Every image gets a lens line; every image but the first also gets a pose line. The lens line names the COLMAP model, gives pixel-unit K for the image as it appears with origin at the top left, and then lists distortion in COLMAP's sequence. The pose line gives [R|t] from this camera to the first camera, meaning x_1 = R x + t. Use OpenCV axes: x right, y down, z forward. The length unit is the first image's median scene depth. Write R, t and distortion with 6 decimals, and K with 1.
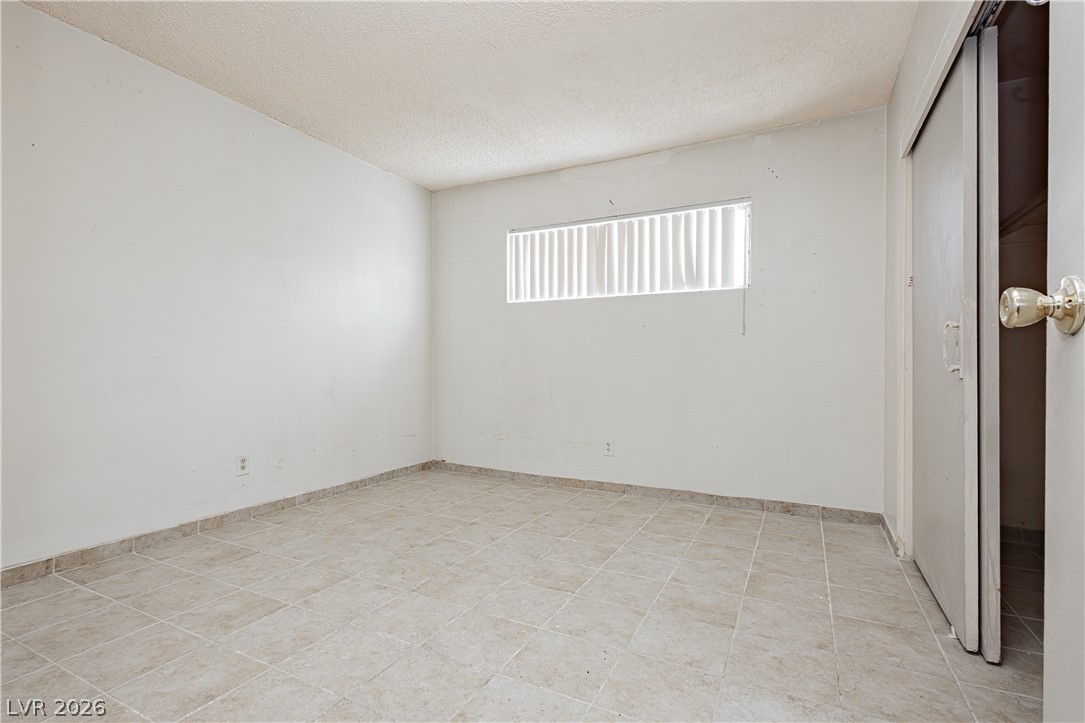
lens RADIAL K [[500.3, 0, 542.5], [0, 500.3, 361.5], [0, 0, 1]] dist [0.001574, -0.000123]
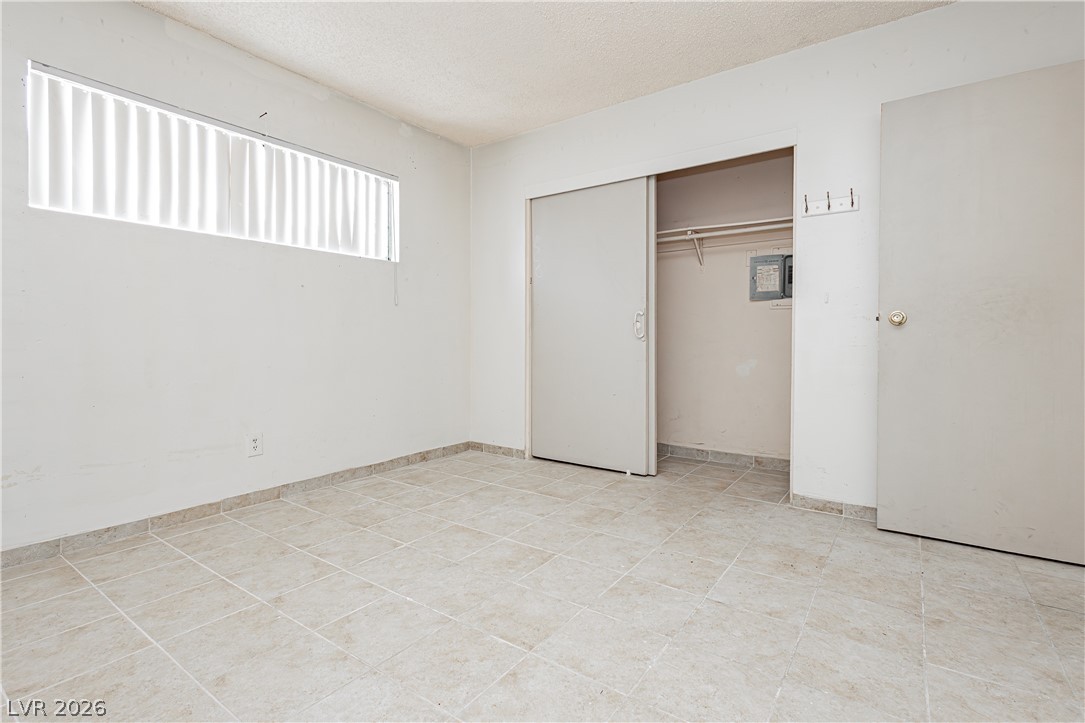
lens RADIAL K [[481.4, 0, 541.7], [0, 481.4, 336.3], [0, 0, 1]] dist [0.002096, -0.000160]
pose [[0.191157, -0.000971, 0.981559, -0.543562], [-0.006872, 0.999974, 0.002328, 0.008399], [-0.981535, -0.007190, 0.191145, 0.502957]]
